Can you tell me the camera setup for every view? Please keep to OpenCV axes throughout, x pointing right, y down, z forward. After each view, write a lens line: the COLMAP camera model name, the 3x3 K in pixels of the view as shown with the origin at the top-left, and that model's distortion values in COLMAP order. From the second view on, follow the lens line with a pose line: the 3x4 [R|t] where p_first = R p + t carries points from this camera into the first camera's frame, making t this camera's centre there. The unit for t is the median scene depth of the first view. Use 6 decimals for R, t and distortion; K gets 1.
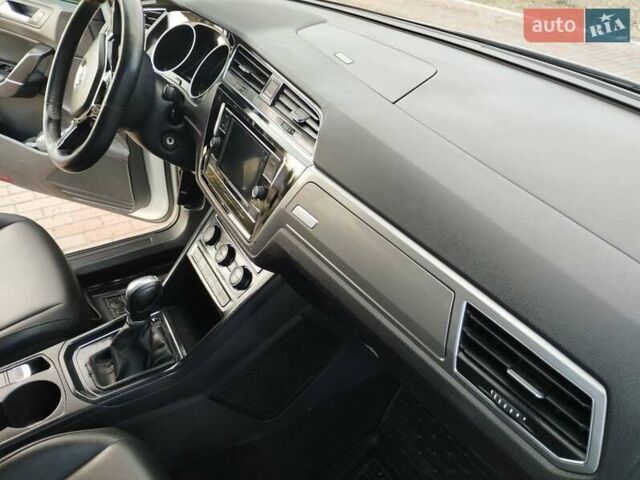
lens RADIAL K [[540.3, 0, 320.0], [0, 540.3, 240.0], [0, 0, 1]] dist [0.079414, -0.100796]
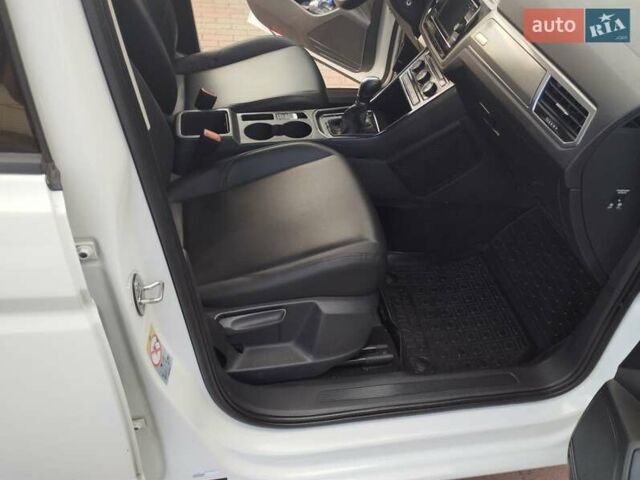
lens RADIAL K [[540.3, 0, 320.0], [0, 540.3, 240.0], [0, 0, 1]] dist [0.079414, -0.100796]
pose [[0.912044, 0.293065, -0.286858, 0.145775], [-0.261053, 0.954369, 0.145022, 0.342785], [0.316269, -0.057381, 0.946932, -0.628673]]
